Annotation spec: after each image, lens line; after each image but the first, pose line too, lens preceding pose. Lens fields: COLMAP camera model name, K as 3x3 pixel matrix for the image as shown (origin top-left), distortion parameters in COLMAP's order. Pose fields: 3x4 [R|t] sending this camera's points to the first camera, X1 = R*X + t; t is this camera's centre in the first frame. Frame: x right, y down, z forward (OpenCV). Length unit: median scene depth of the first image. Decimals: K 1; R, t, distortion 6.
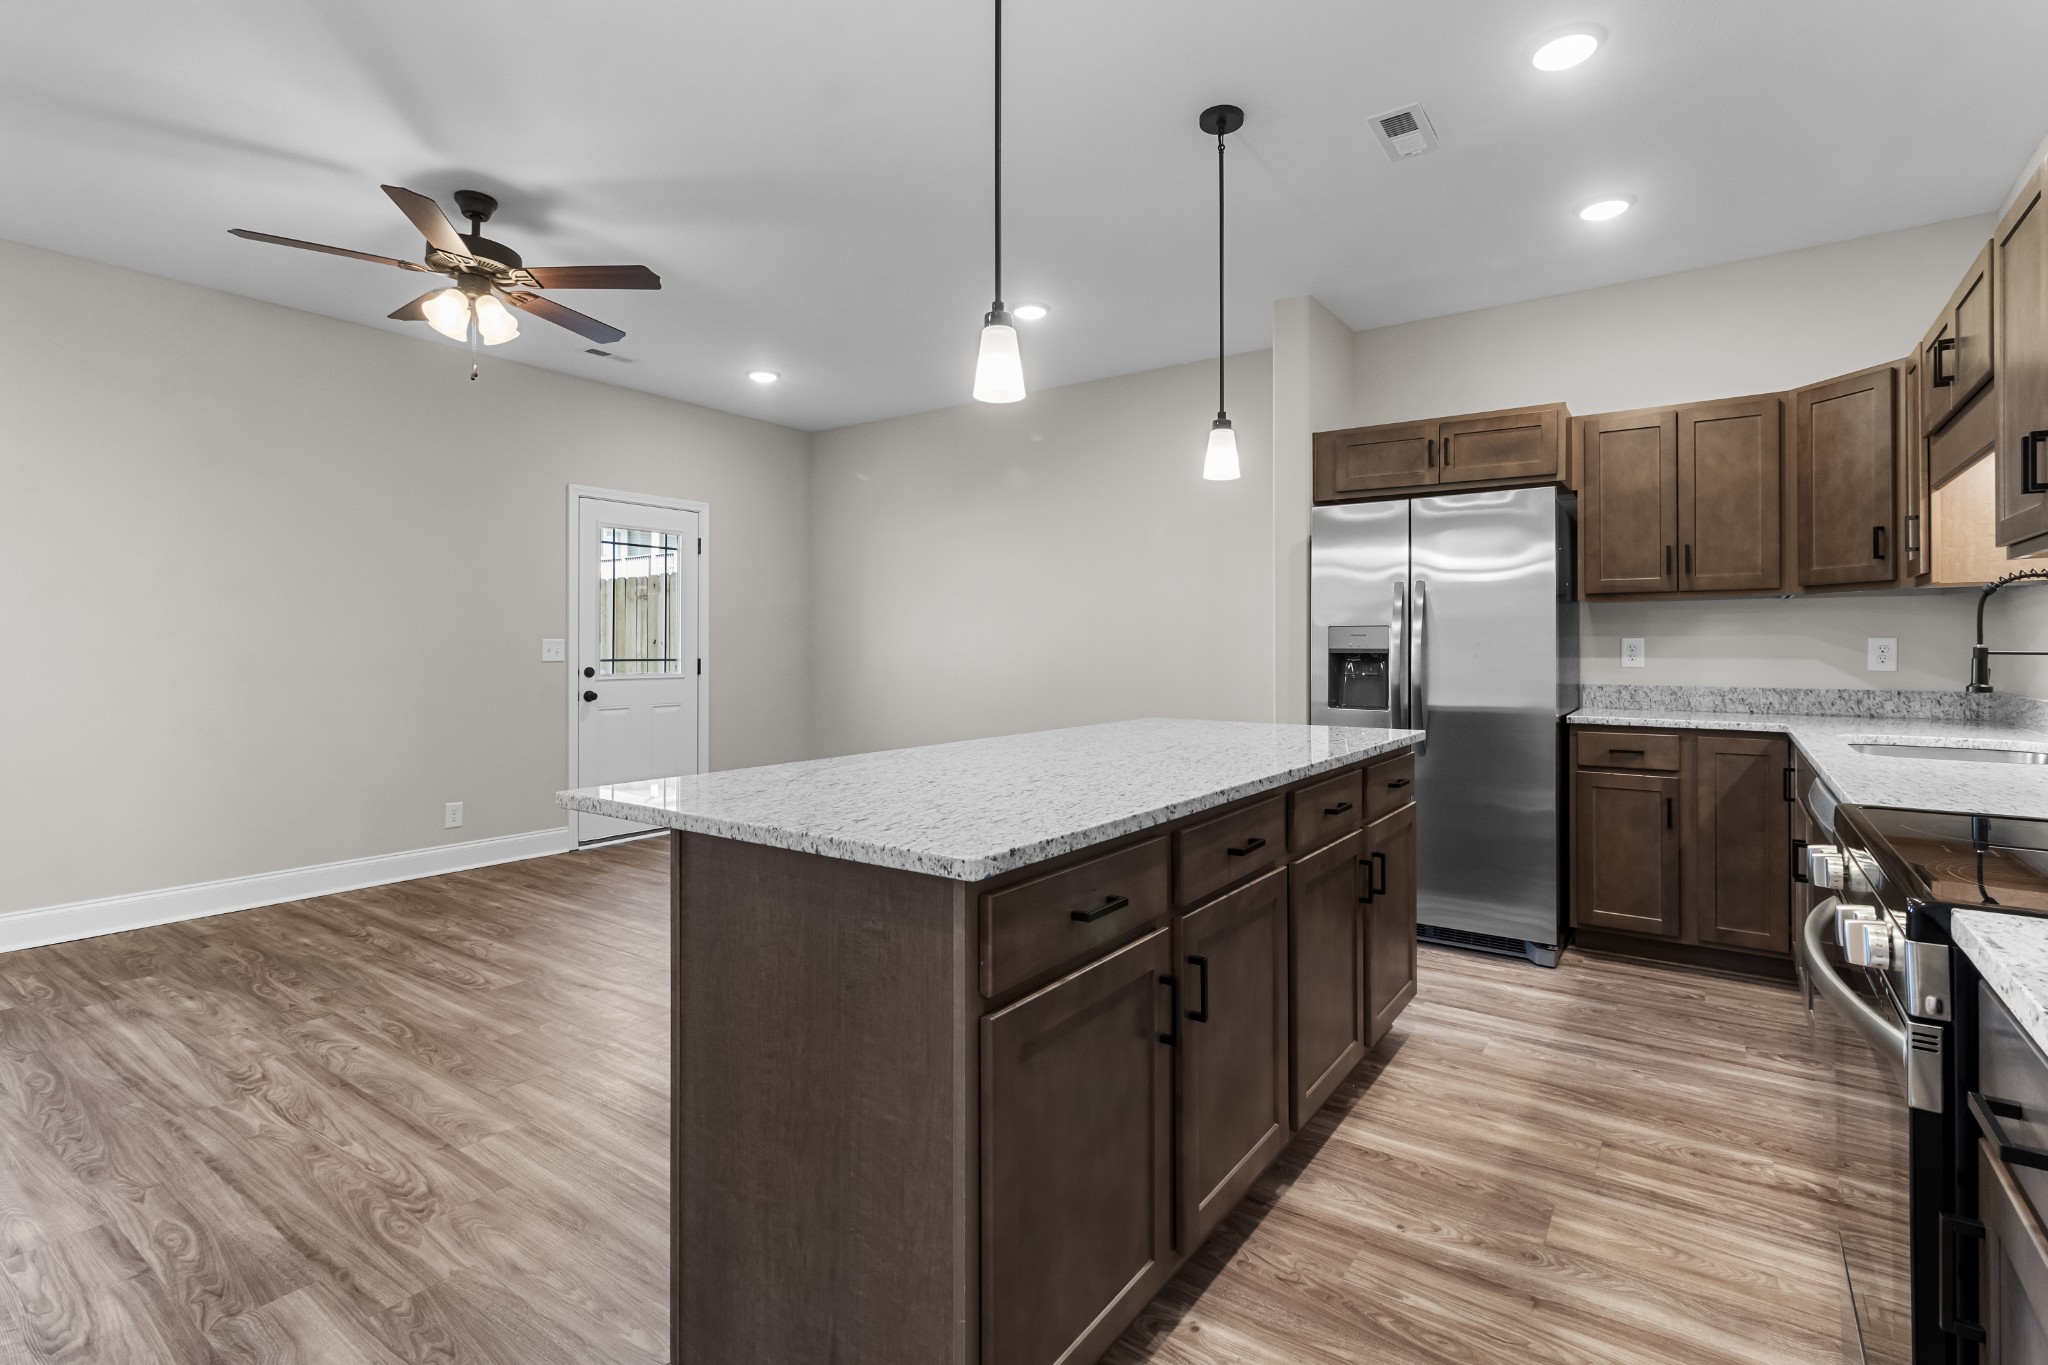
lens RADIAL K [[959.8, 0, 1062.9], [0, 959.8, 673.4], [0, 0, 1]] dist [-0.005609, -0.000515]
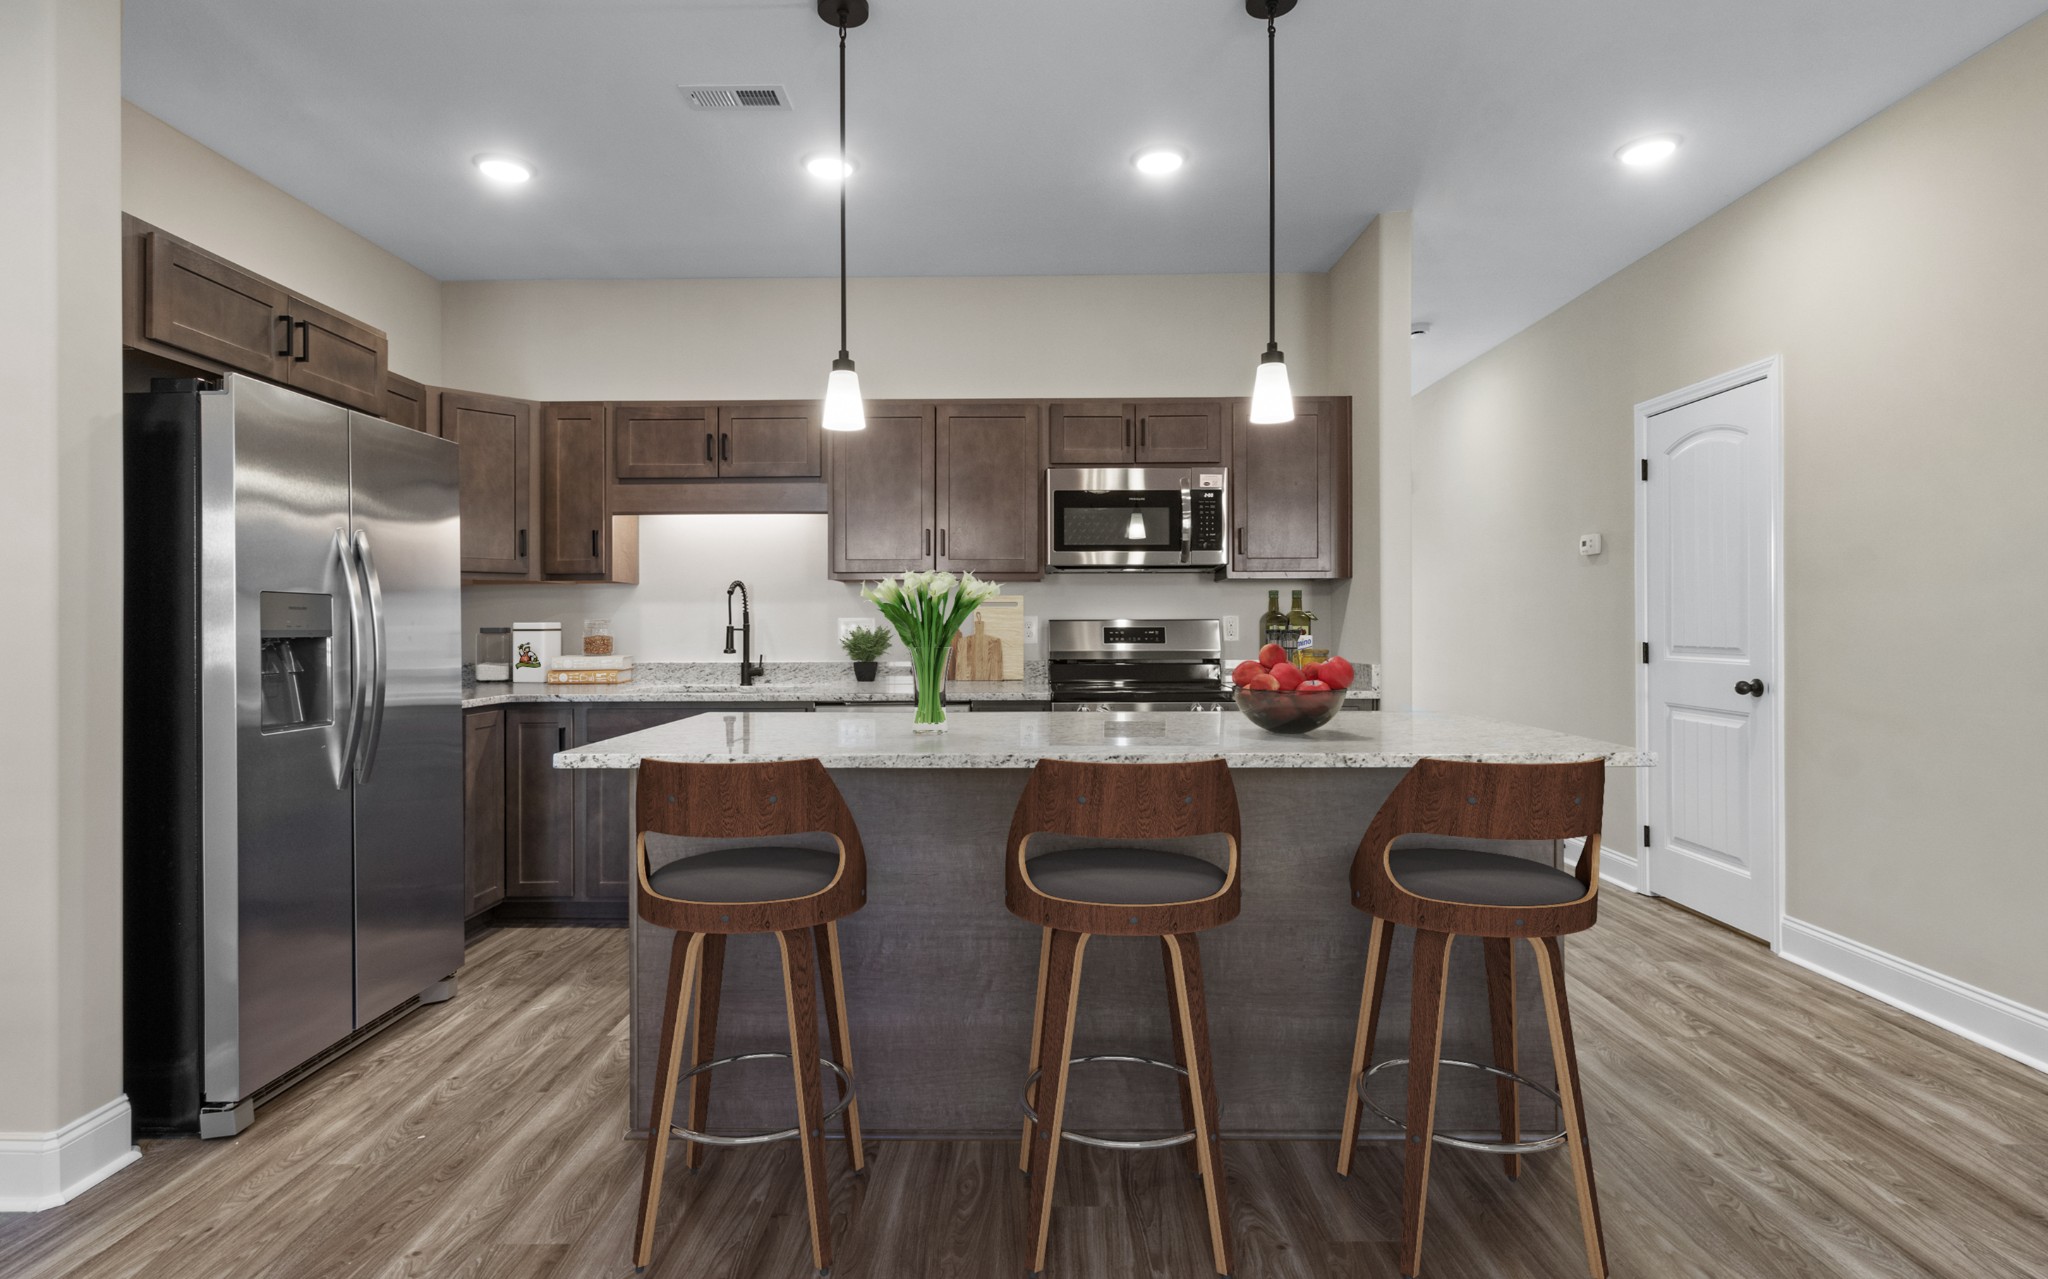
lens RADIAL K [[1014.6, 0, 1023.1], [0, 1014.6, 622.9], [0, 0, 1]] dist [-0.001602, 0.000634]
pose [[-0.556671, -0.000251, 0.830733, -0.604855], [0.026416, 0.999489, 0.018003, -0.037739], [-0.830313, 0.031966, -0.556380, 1.202628]]
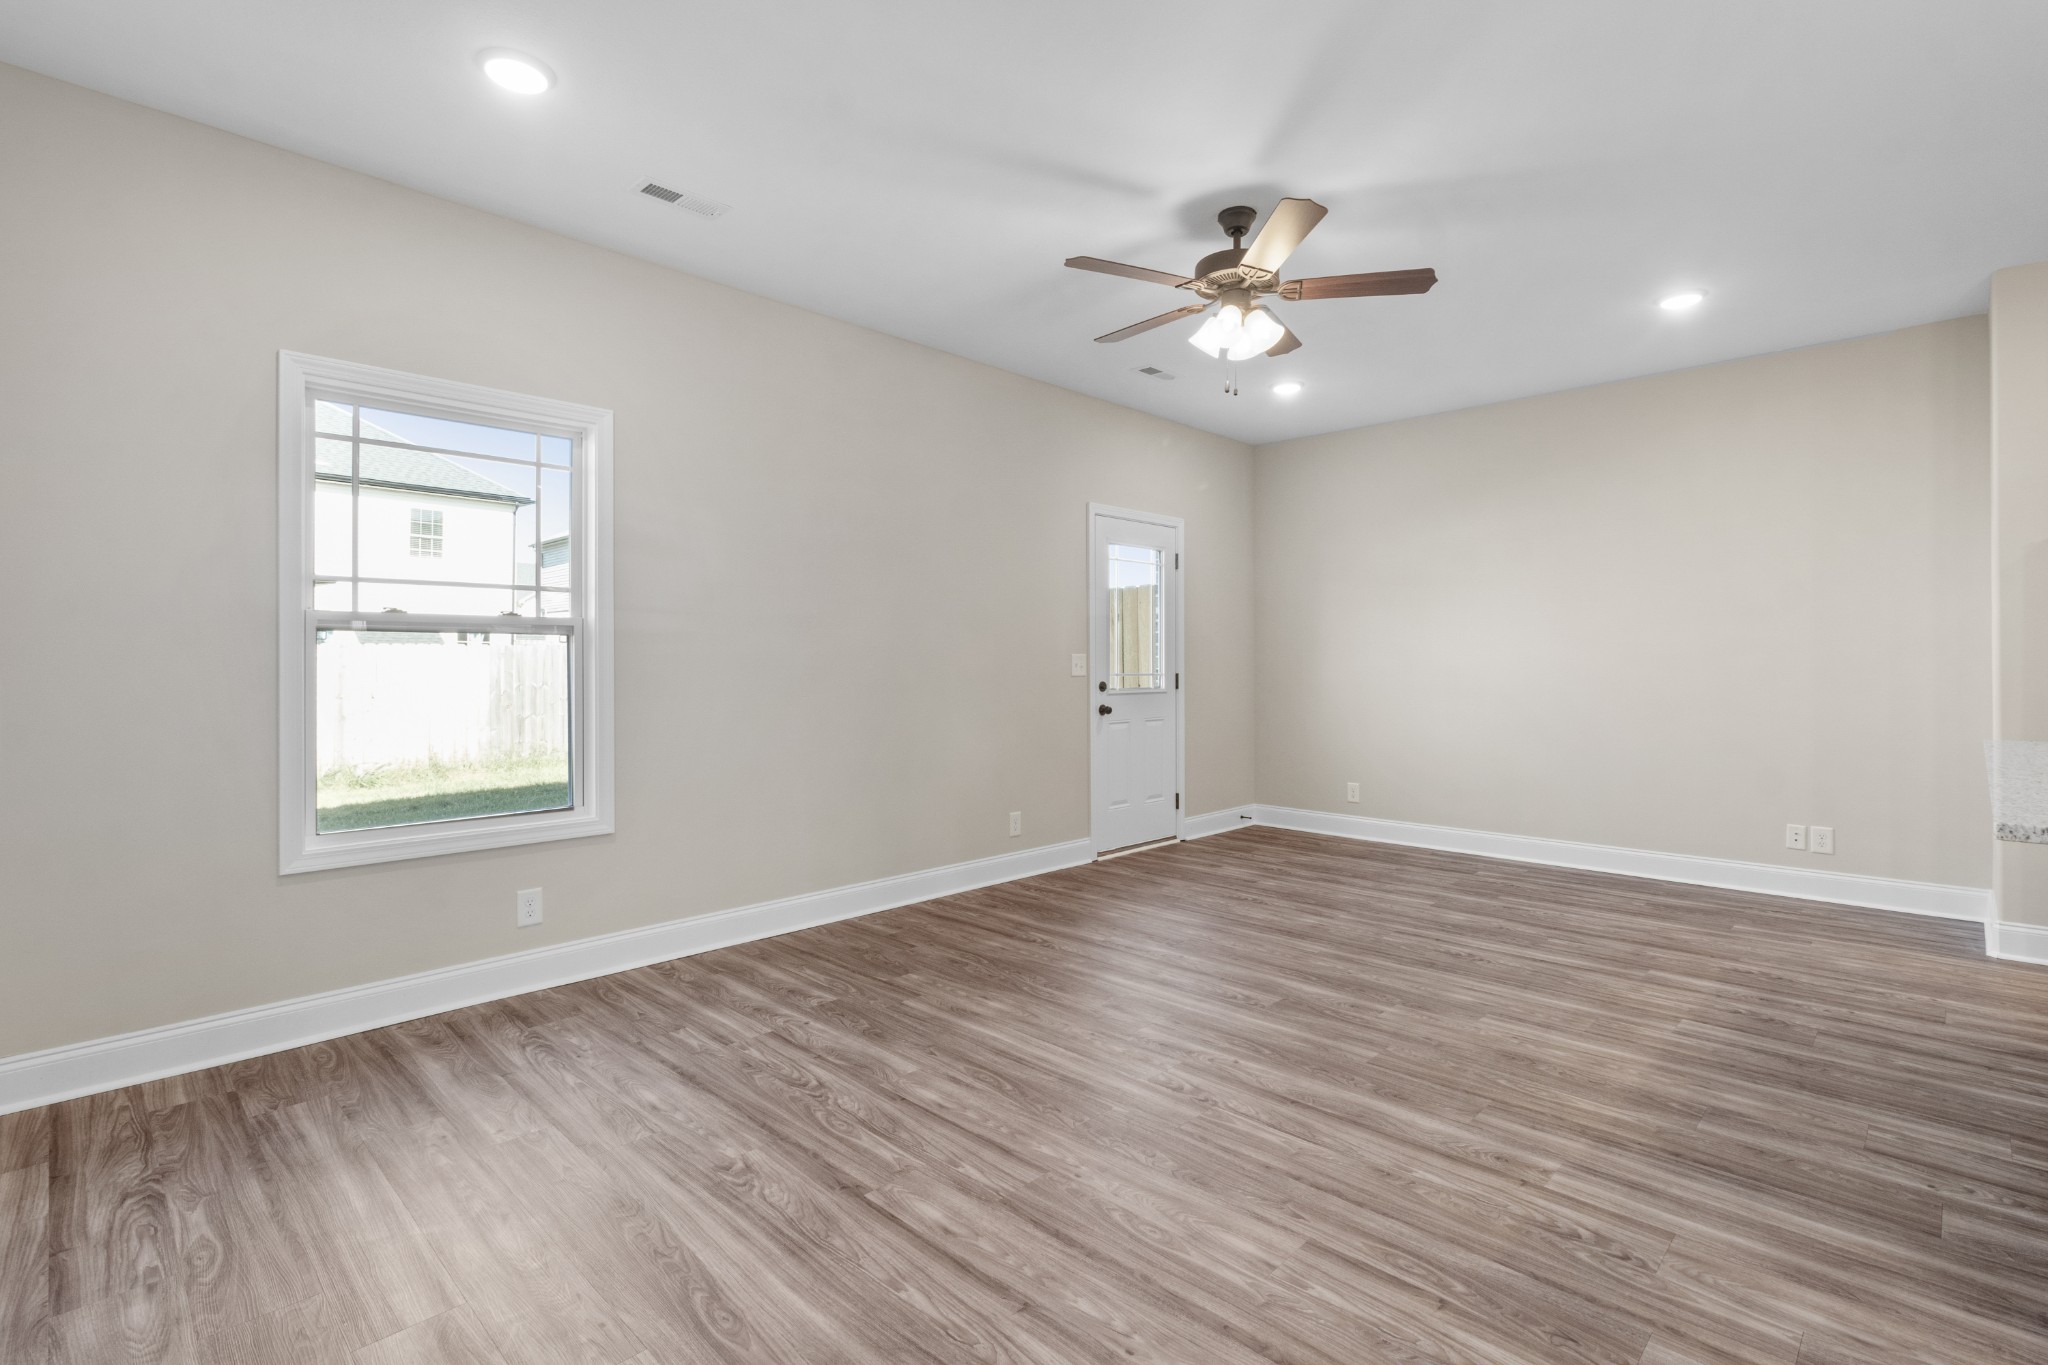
lens RADIAL K [[959.8, 0, 1038.4], [0, 959.8, 679.6], [0, 0, 1]] dist [-0.005609, -0.000515]
pose [[0.983049, 0.001394, -0.183336, -0.674875], [-0.002881, 0.999965, -0.007846, -0.000332], [0.183318, 0.008241, 0.983019, -0.025603]]
